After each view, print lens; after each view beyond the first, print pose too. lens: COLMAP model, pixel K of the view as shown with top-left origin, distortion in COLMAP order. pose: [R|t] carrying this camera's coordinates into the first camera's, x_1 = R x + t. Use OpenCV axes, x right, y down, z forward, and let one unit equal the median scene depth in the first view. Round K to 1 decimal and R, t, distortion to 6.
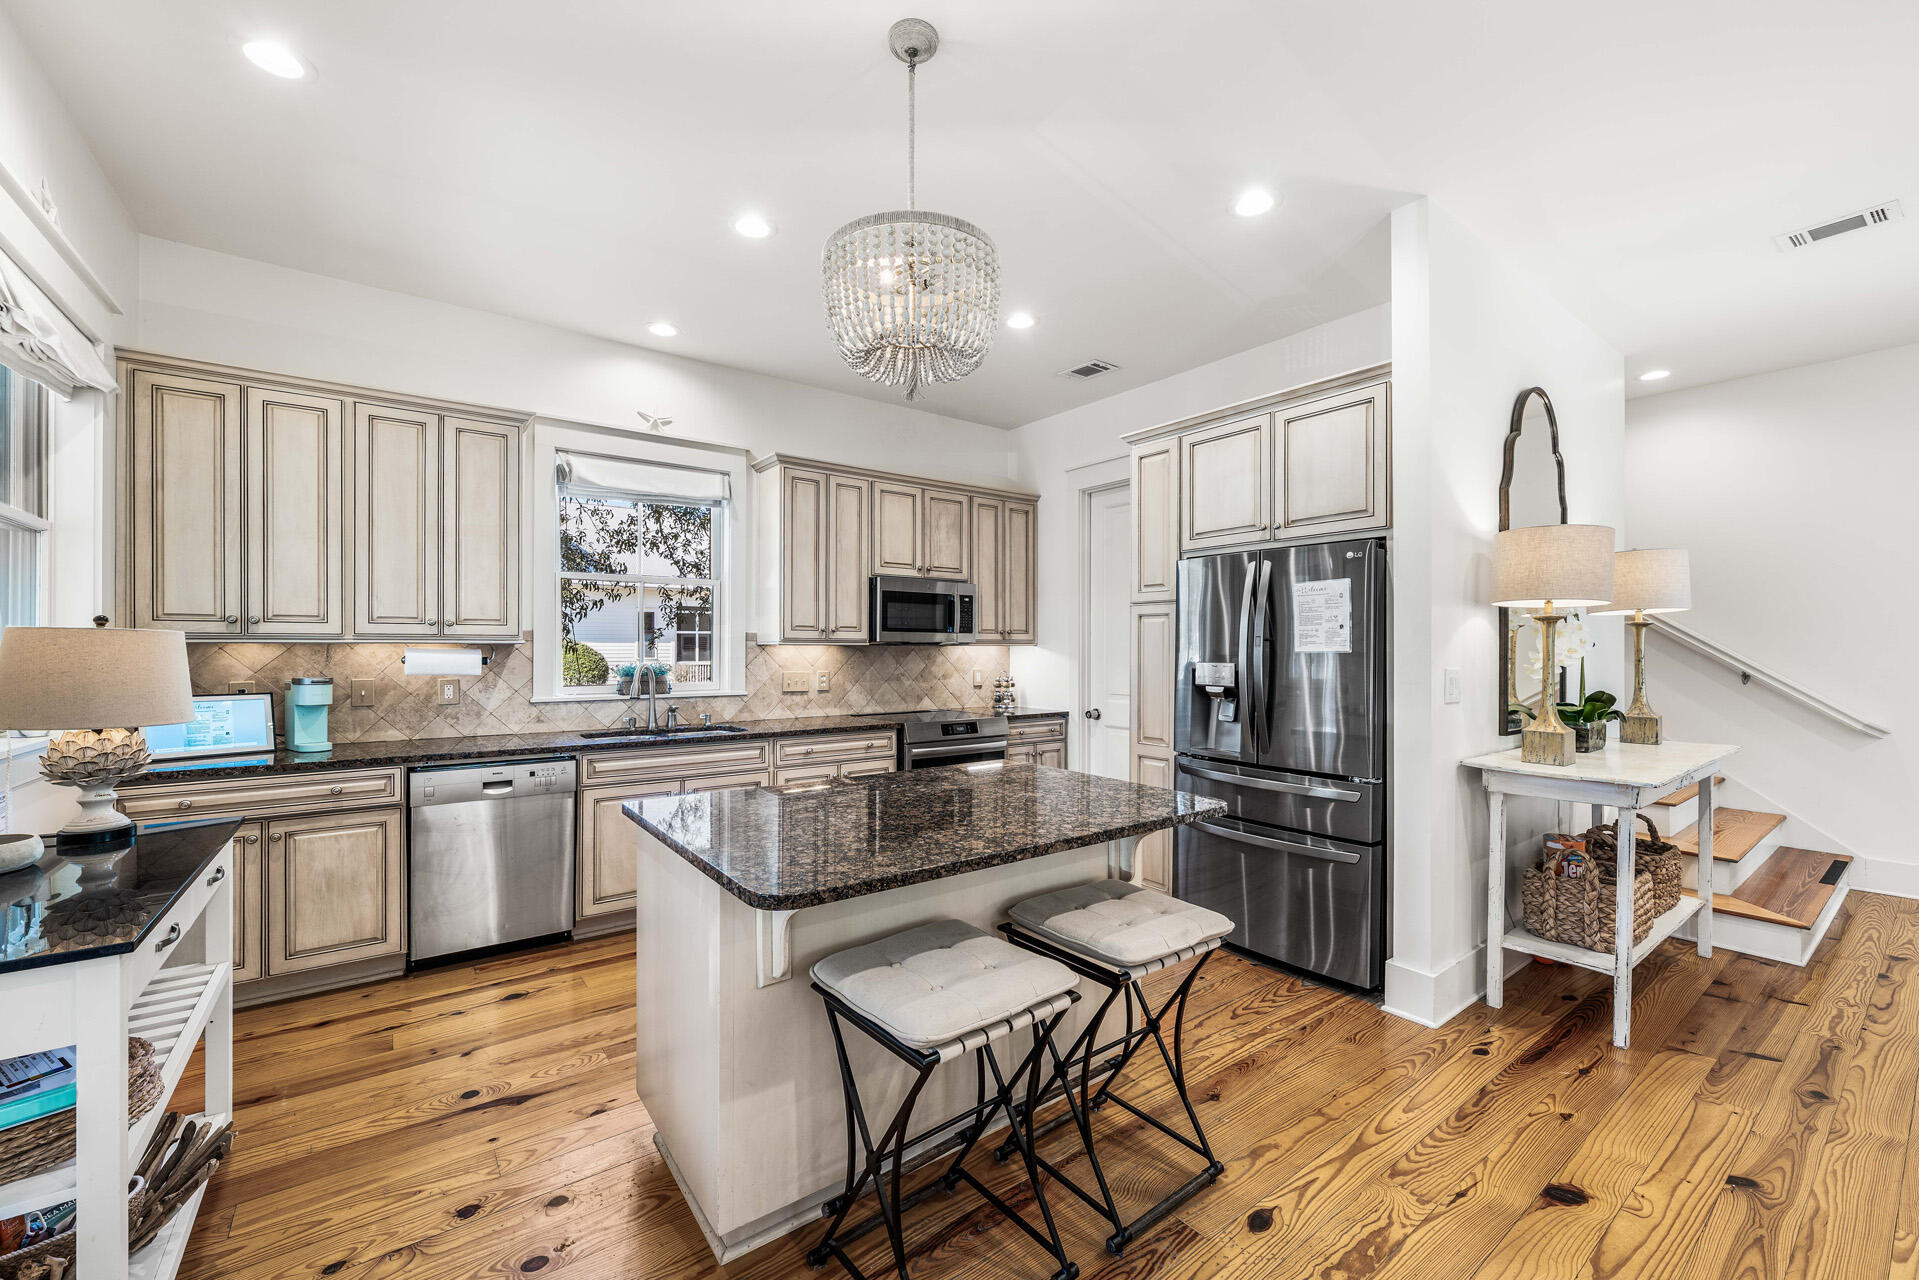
lens RADIAL K [[760.1, 0, 970.6], [0, 760.1, 651.7], [0, 0, 1]] dist [-0.003509, -0.000236]
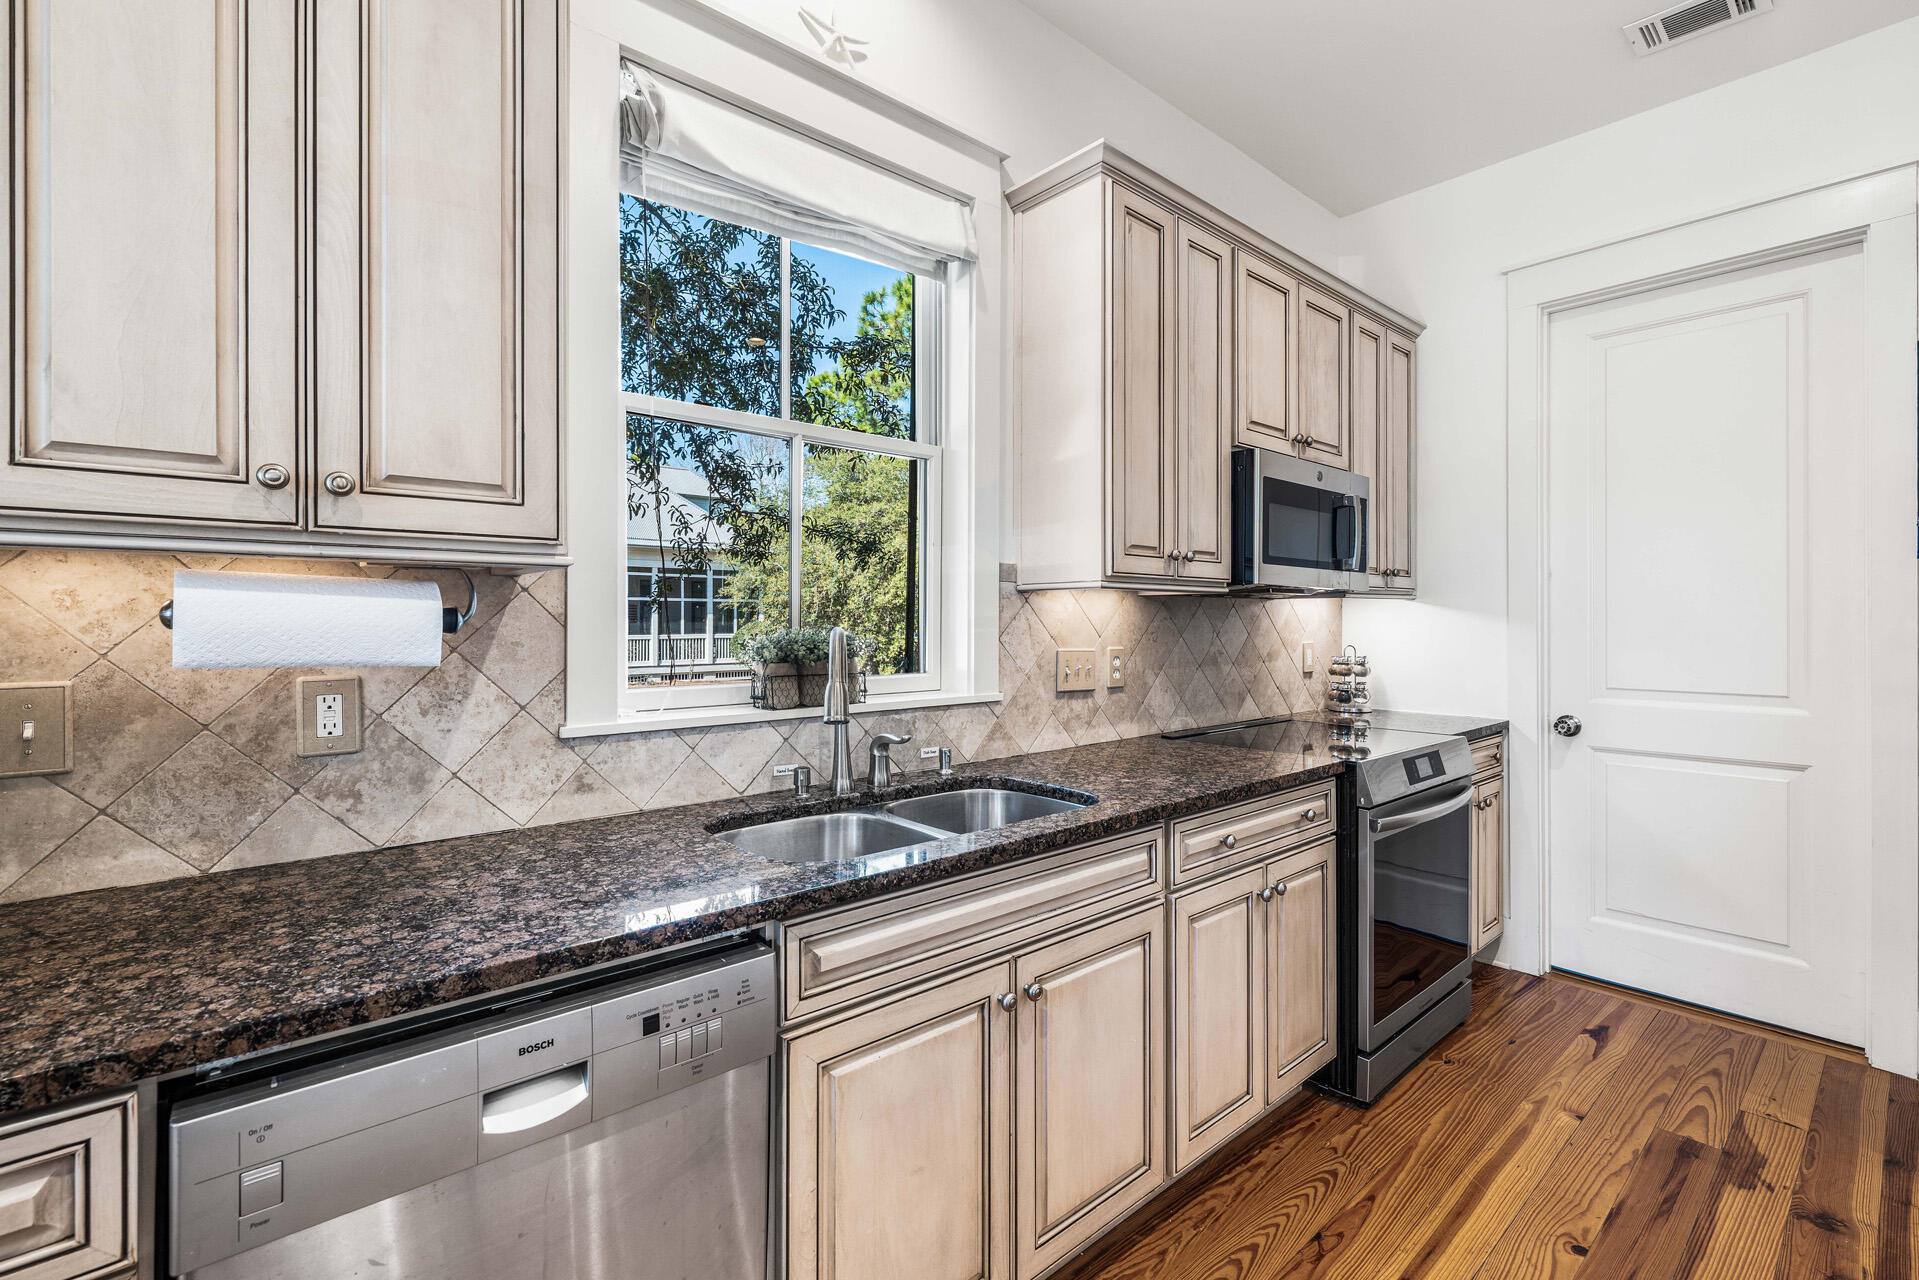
lens RADIAL K [[856.6, 0, 949.4], [0, 856.6, 622.9], [0, 0, 1]] dist [-0.001341, -0.000123]
pose [[0.998934, -0.003020, 0.046068, -0.404557], [0.003087, 0.999994, -0.001380, 0.013010], [-0.046064, 0.001521, 0.998937, 0.572361]]
